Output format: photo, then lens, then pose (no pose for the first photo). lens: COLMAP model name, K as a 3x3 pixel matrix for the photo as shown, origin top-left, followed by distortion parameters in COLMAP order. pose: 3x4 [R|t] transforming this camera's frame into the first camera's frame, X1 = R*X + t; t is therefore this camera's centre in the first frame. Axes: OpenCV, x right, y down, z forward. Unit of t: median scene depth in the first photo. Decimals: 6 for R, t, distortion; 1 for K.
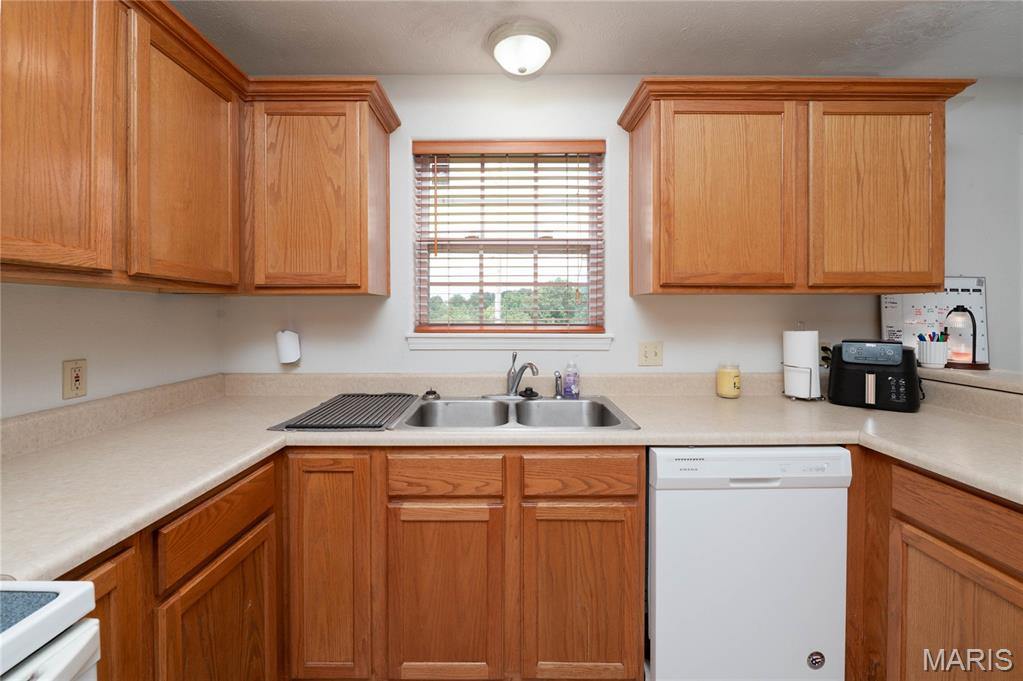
lens RADIAL K [[422.5, 0, 510.5], [0, 422.5, 314.6], [0, 0, 1]] dist [-0.000987, -0.000033]
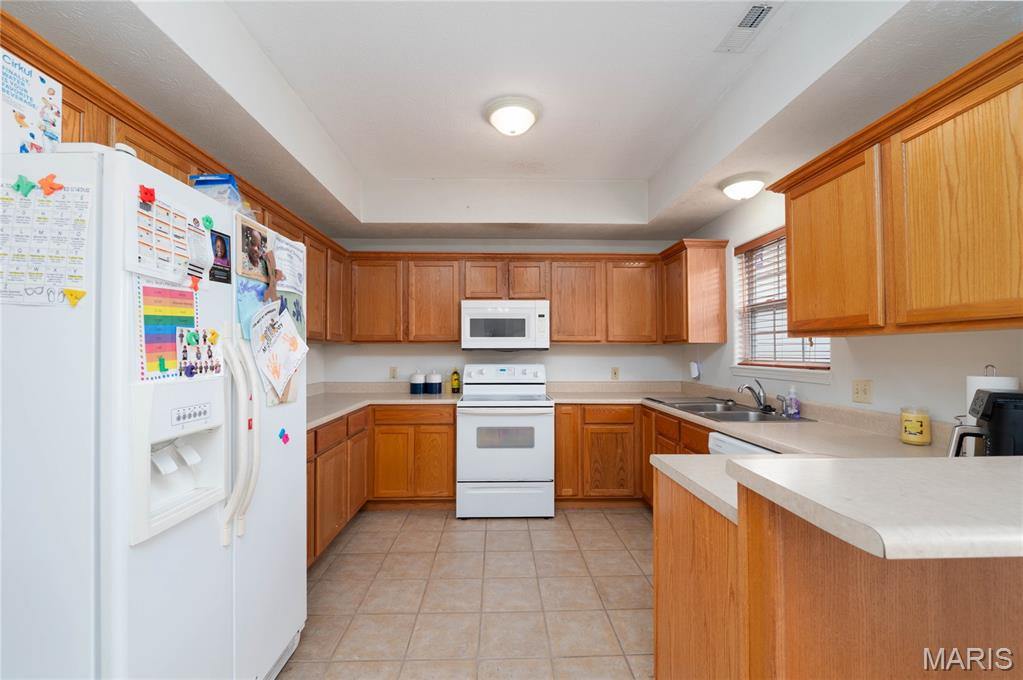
lens RADIAL K [[417.0, 0, 507.4], [0, 417.0, 337.4], [0, 0, 1]] dist [-0.000731, -0.000094]
pose [[0.023204, -0.034240, -0.999144, 1.492543], [-0.004973, 0.999397, -0.034364, -0.002817], [0.999718, 0.005766, 0.023019, 0.084741]]
